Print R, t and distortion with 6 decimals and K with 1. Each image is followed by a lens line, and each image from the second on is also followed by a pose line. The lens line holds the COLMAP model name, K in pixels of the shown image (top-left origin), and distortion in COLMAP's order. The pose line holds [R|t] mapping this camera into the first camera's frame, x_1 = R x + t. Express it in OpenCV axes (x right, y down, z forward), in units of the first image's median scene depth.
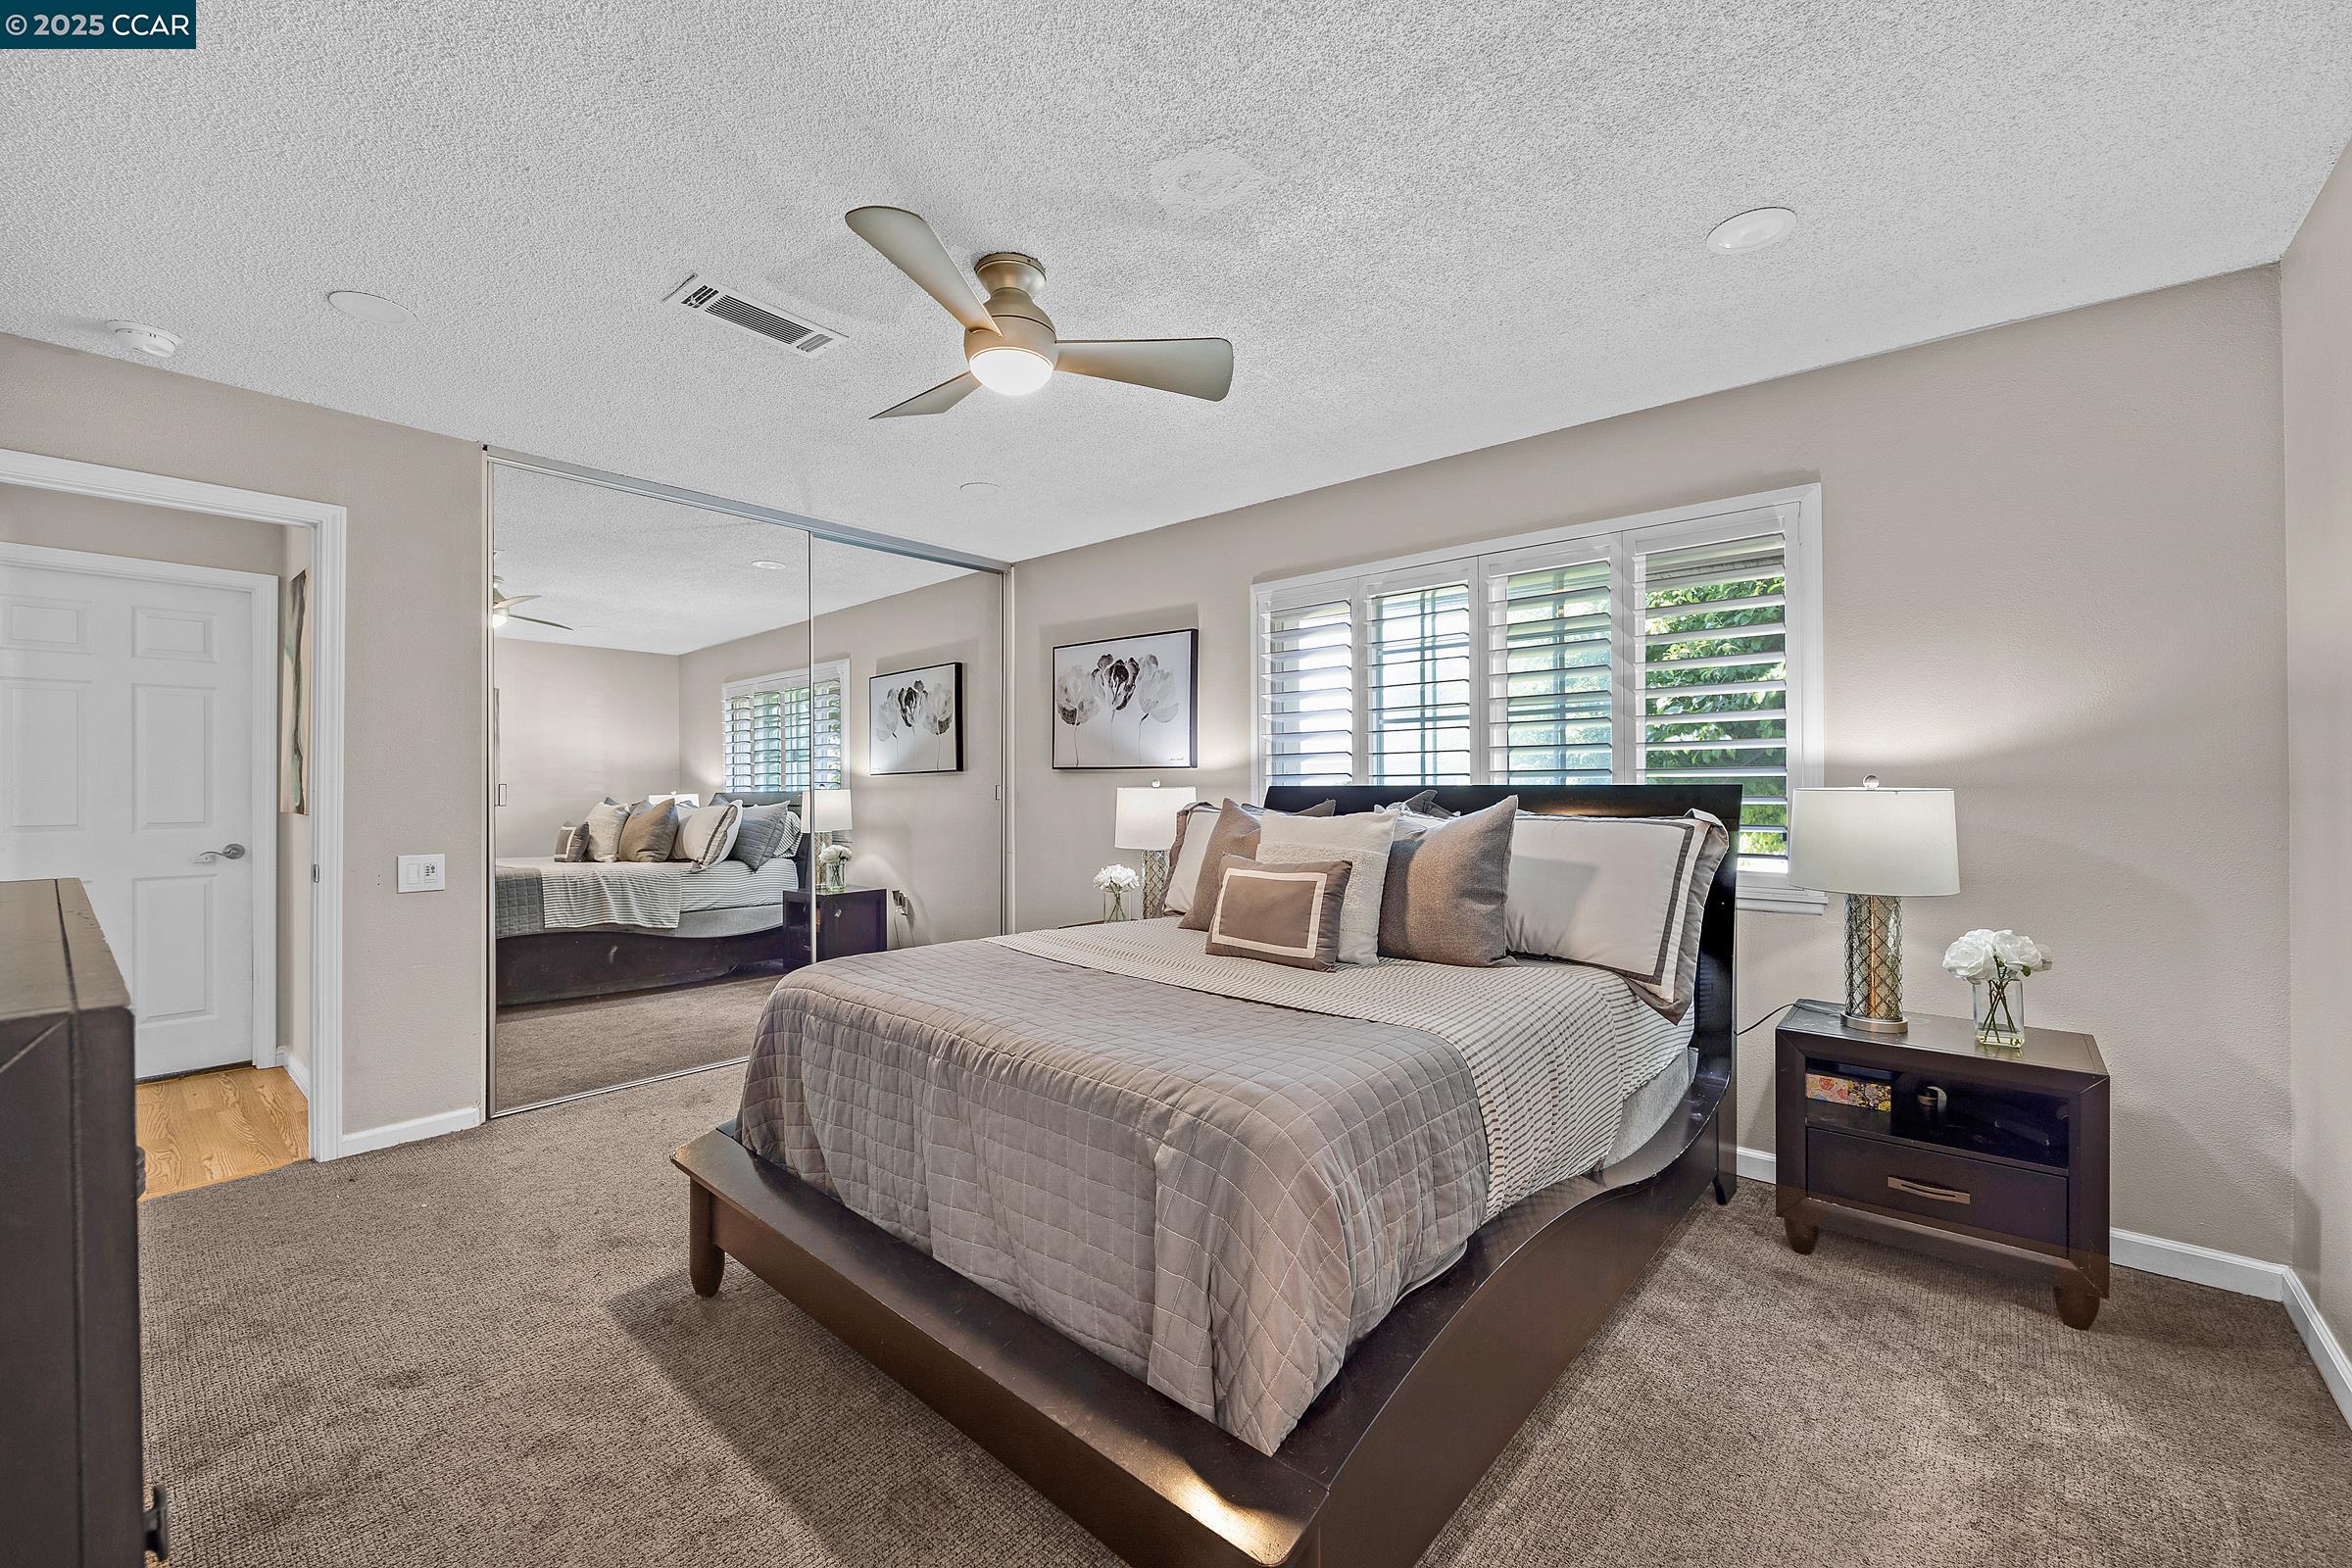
lens RADIAL K [[904.5, 0, 1176.0], [0, 904.5, 784.0], [0, 0, 1]] dist [-0.028289, 0.000051]
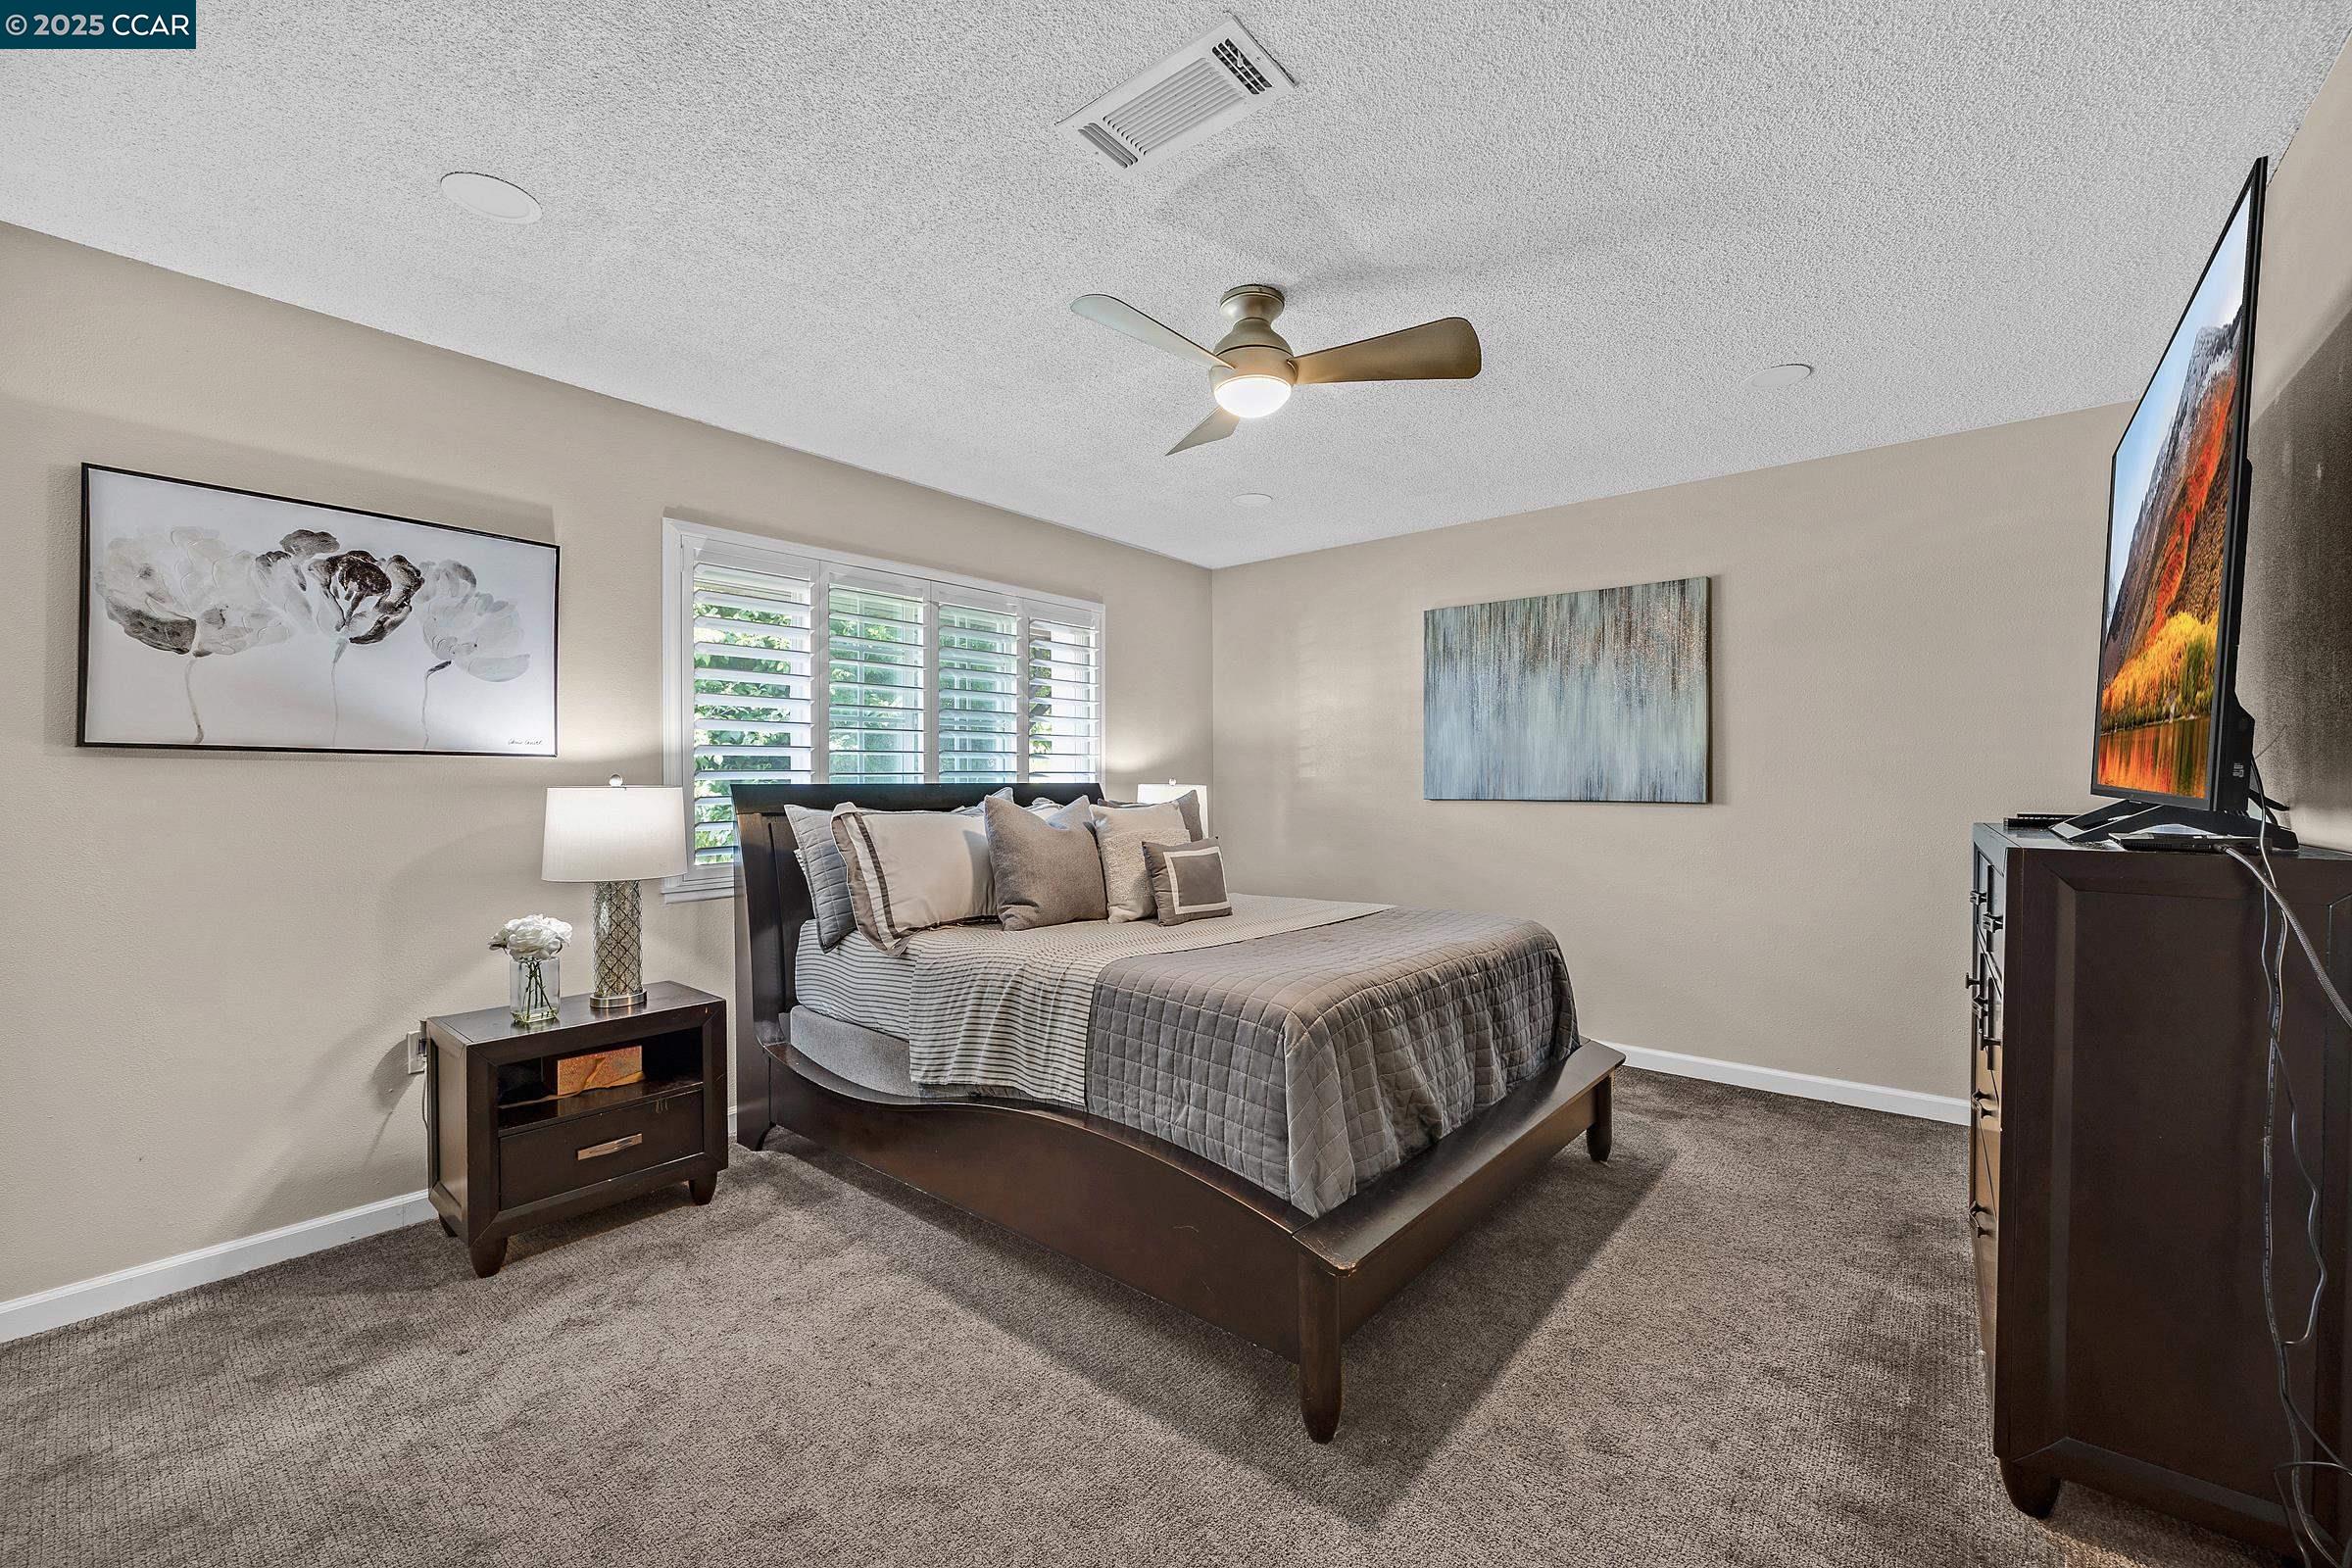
lens RADIAL K [[948.5, 0, 1176.0], [0, 948.5, 784.0], [0, 0, 1]] dist [-0.000526, 0.000083]
pose [[0.003850, -0.001755, 0.999991, -0.624928], [-0.000940, 0.999998, 0.001759, -0.000492], [-0.999992, -0.000947, 0.003849, 0.516140]]
